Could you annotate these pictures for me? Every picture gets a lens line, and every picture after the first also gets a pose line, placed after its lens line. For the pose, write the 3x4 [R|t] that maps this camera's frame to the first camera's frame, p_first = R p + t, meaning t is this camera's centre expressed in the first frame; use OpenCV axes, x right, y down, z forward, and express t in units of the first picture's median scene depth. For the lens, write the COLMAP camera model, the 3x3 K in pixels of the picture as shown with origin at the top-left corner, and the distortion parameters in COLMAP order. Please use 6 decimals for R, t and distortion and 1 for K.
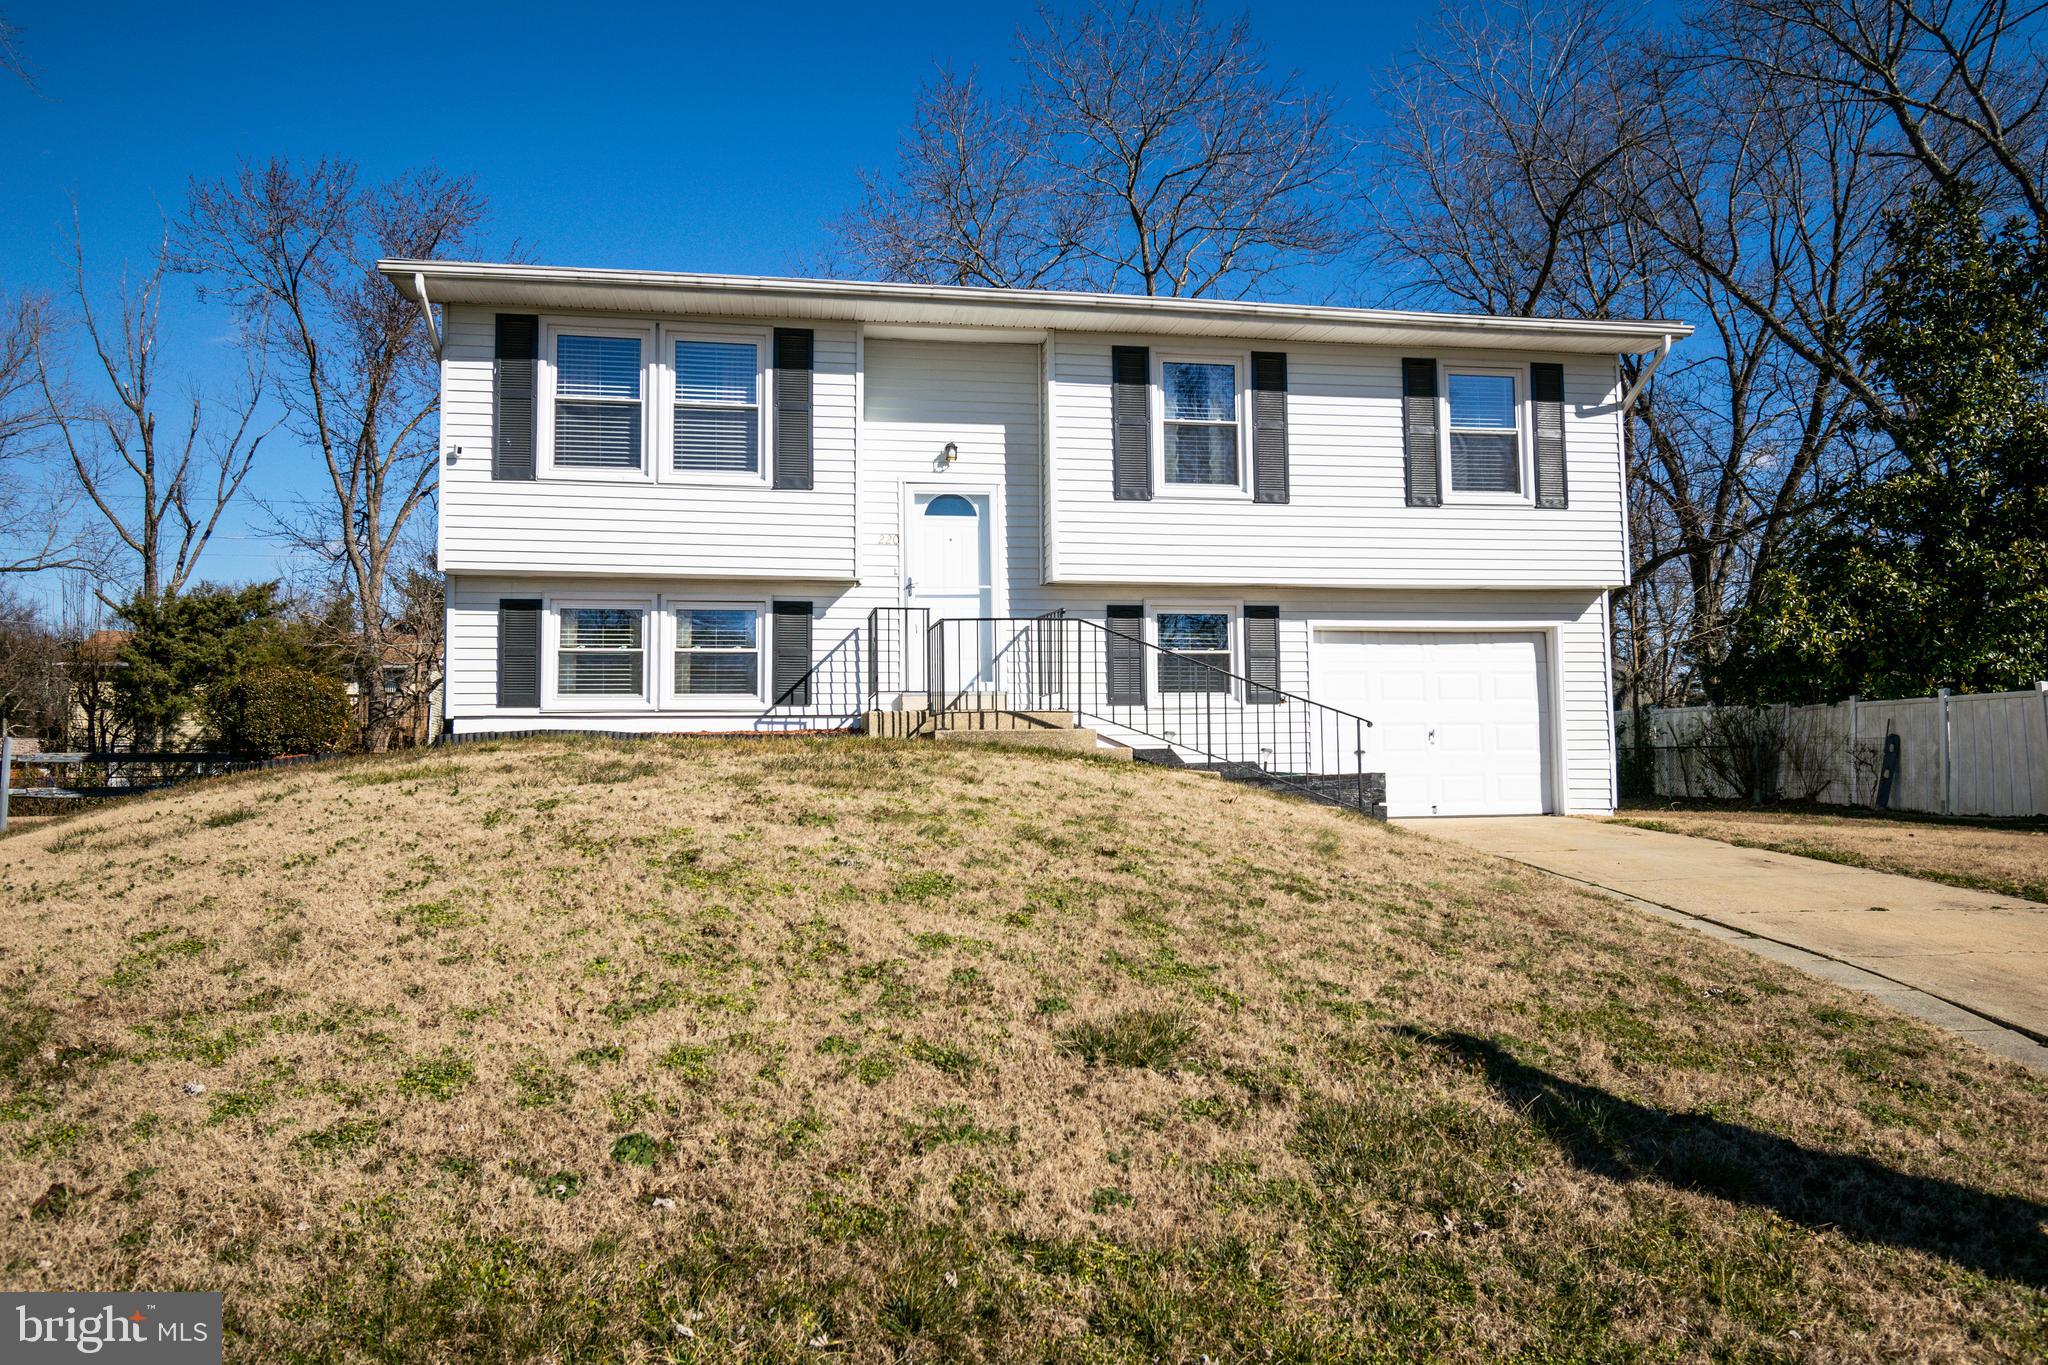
lens RADIAL K [[1443.5, 0, 1024.0], [0, 1443.5, 682.5], [0, 0, 1]] dist [-0.002351, -0.002929]
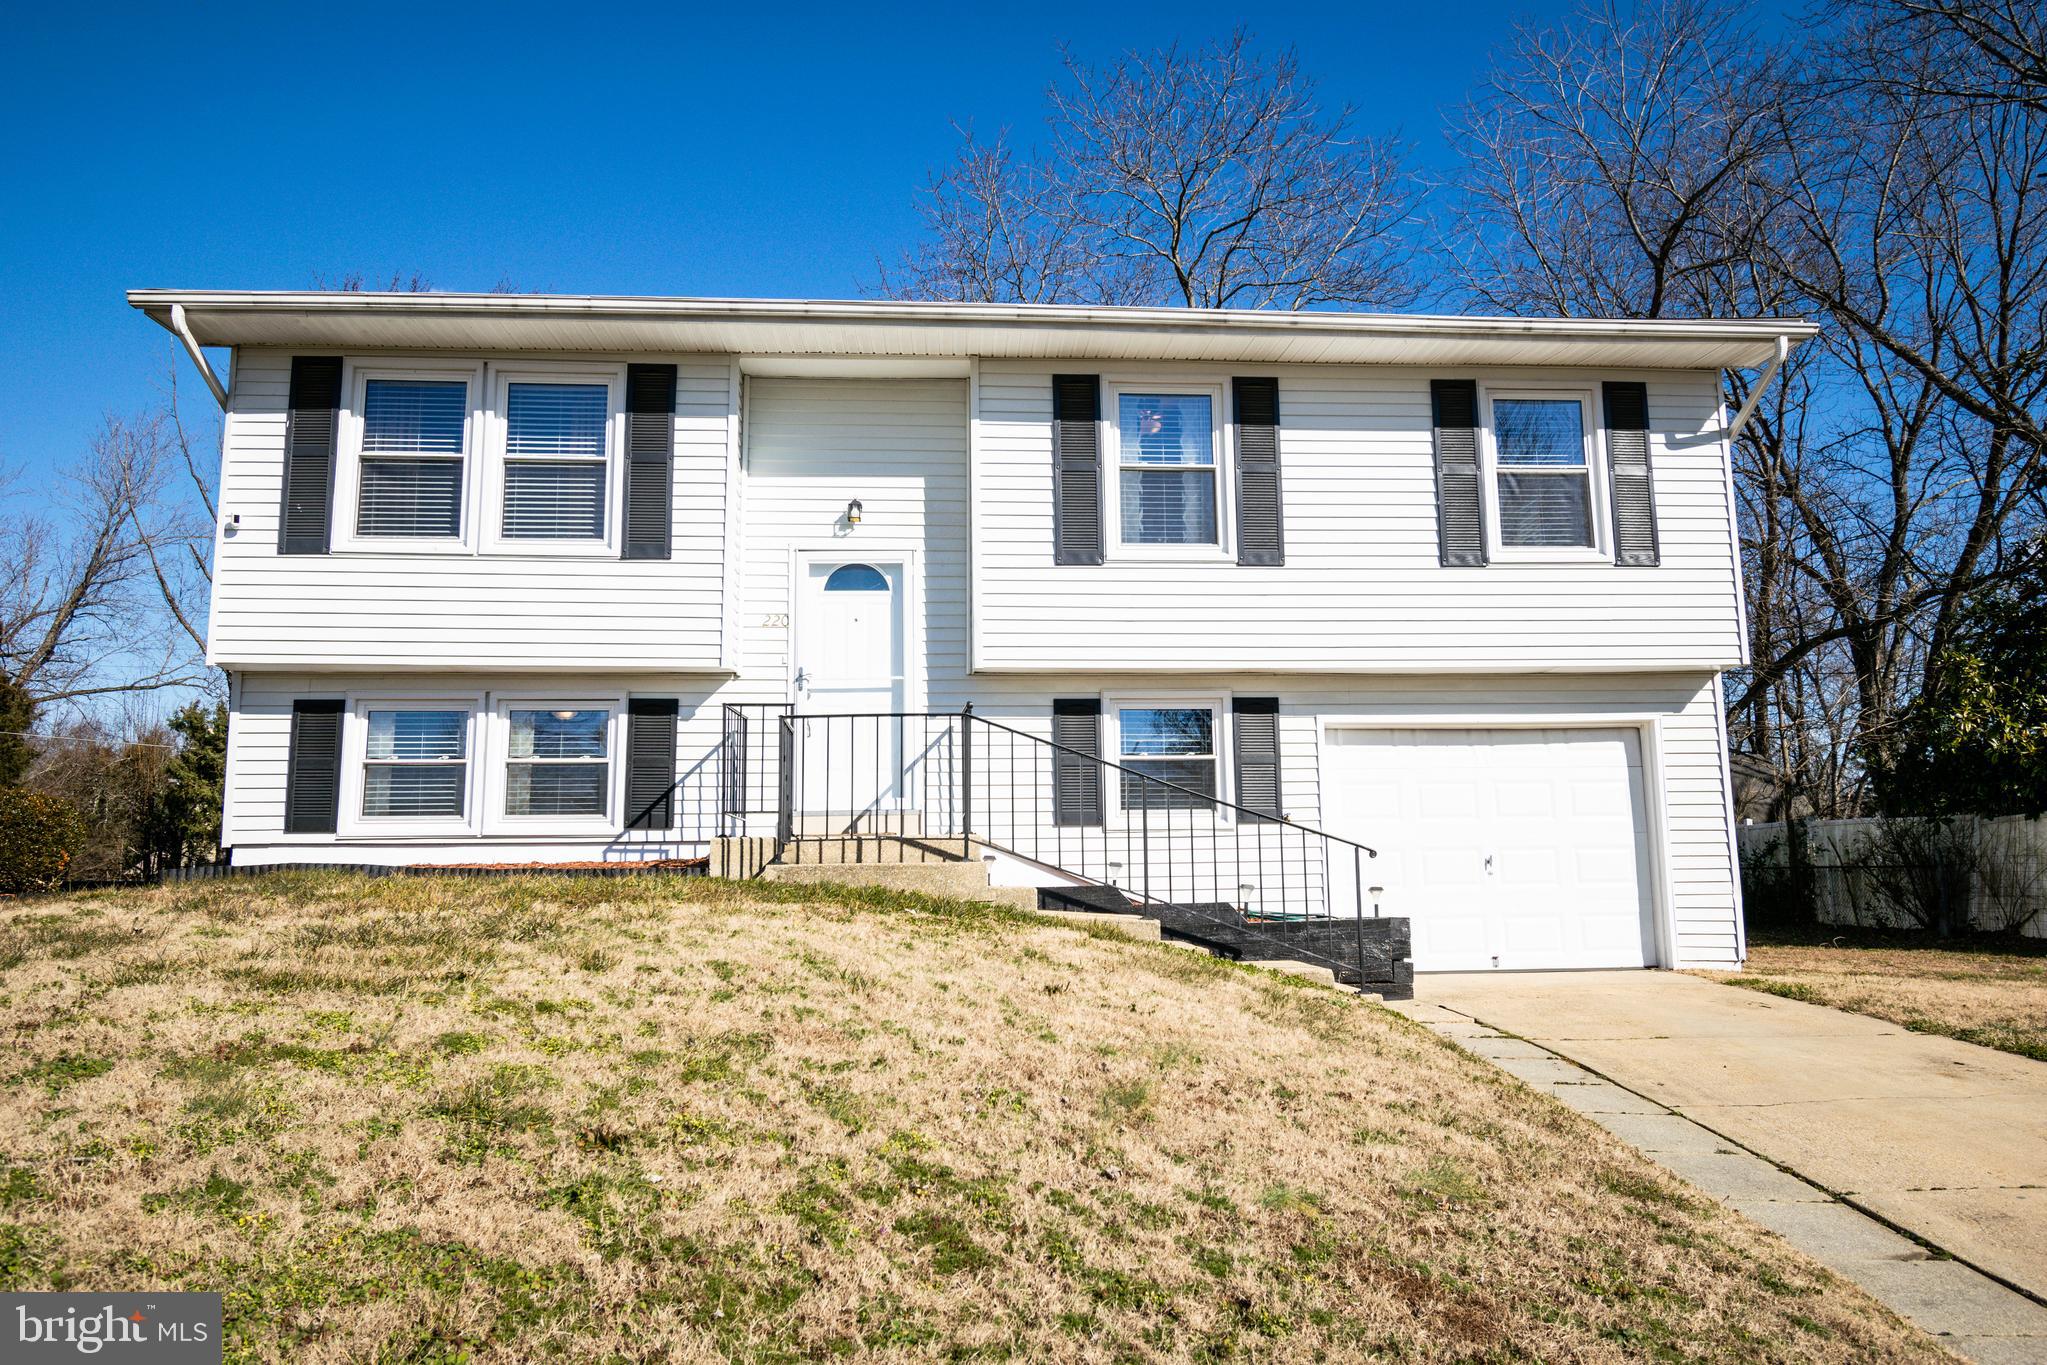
lens RADIAL K [[1412.4, 0, 1023.5], [0, 1412.4, 682.5], [0, 0, 1]] dist [-0.001398, -0.013750]
pose [[0.994321, -0.014503, -0.105426, 0.123790], [0.006334, 0.996979, -0.077408, -0.002948], [0.106230, 0.076301, 0.991410, 0.234138]]
